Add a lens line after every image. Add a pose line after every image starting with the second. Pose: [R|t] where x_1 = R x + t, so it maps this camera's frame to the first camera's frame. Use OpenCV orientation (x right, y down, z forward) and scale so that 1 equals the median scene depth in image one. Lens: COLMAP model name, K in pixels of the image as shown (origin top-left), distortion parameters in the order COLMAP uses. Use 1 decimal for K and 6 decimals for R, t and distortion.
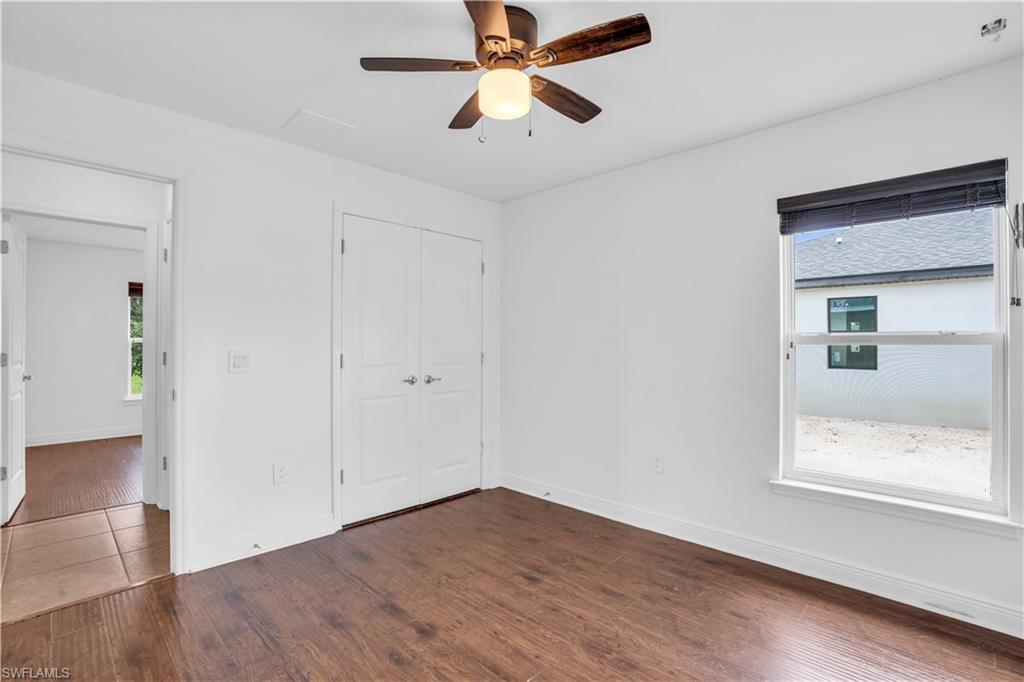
lens RADIAL K [[475.8, 0, 509.7], [0, 475.8, 338.3], [0, 0, 1]] dist [-0.057339, 0.019526]
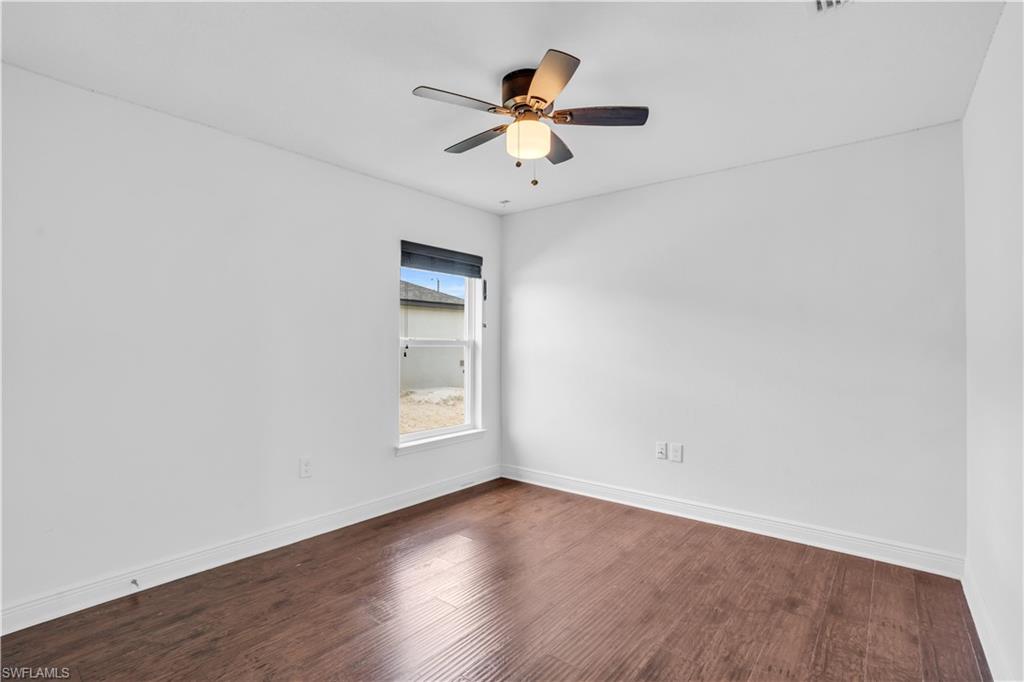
lens RADIAL K [[475.8, 0, 509.7], [0, 475.8, 338.3], [0, 0, 1]] dist [-0.057339, 0.019526]
pose [[-0.077451, 0.008916, 0.996956, -0.850756], [-0.014937, 0.999837, -0.010103, -0.000395], [-0.996884, -0.015674, -0.077306, 0.807079]]
